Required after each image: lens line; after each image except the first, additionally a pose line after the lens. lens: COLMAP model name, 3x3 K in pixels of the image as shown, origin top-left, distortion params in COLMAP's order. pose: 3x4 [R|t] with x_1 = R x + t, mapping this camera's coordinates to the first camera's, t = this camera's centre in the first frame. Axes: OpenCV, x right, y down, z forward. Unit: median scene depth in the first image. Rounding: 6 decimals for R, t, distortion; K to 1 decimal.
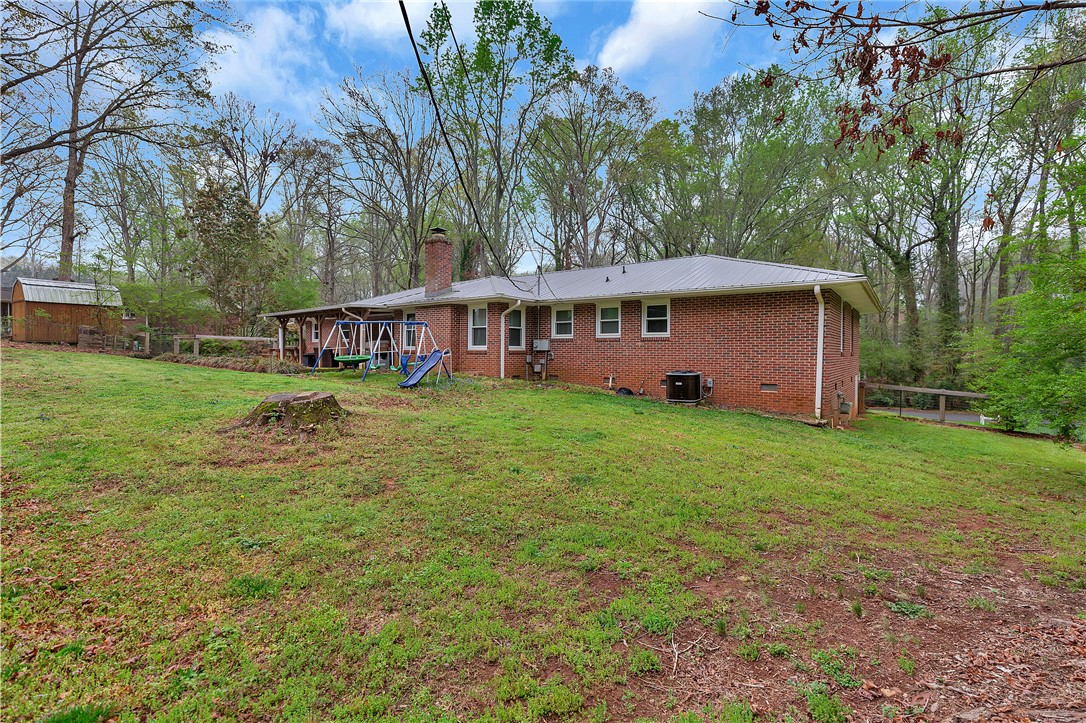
lens RADIAL K [[495.8, 0, 542.6], [0, 495.8, 391.8], [0, 0, 1]] dist [-0.000609, -0.000035]
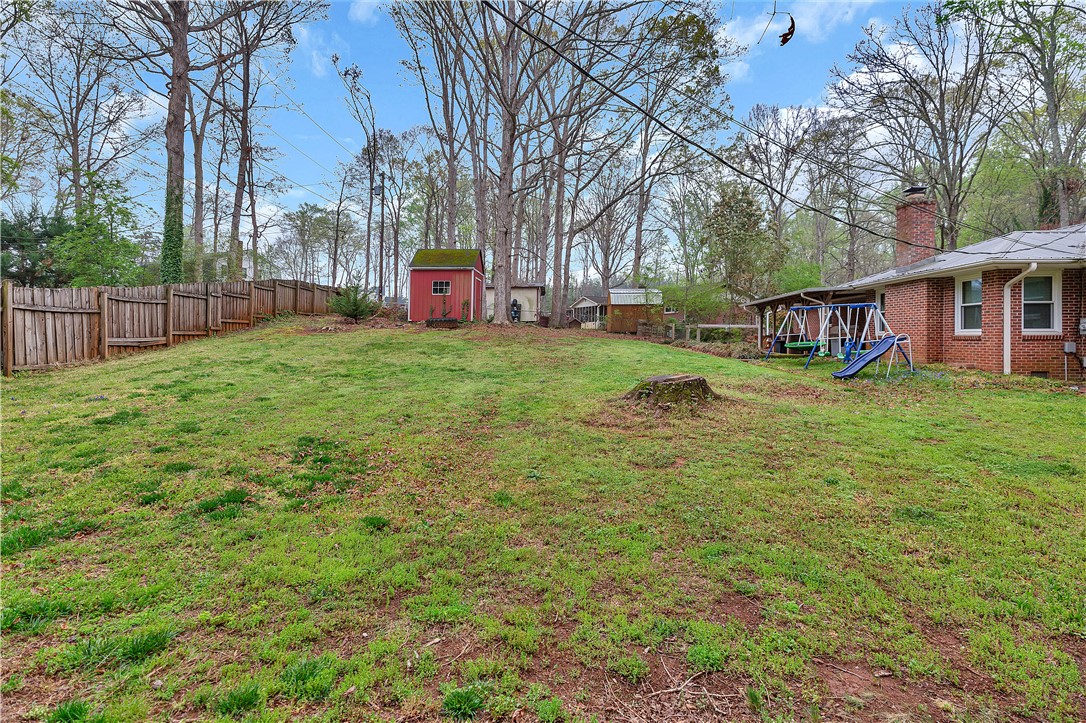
lens RADIAL K [[501.2, 0, 551.3], [0, 501.2, 353.7], [0, 0, 1]] dist [0.001386, -0.000144]
pose [[0.559997, 0.020616, -0.828238, 0.141714], [-0.059539, 0.998107, -0.015412, -0.005682], [0.826353, 0.057943, 0.560164, 0.046550]]
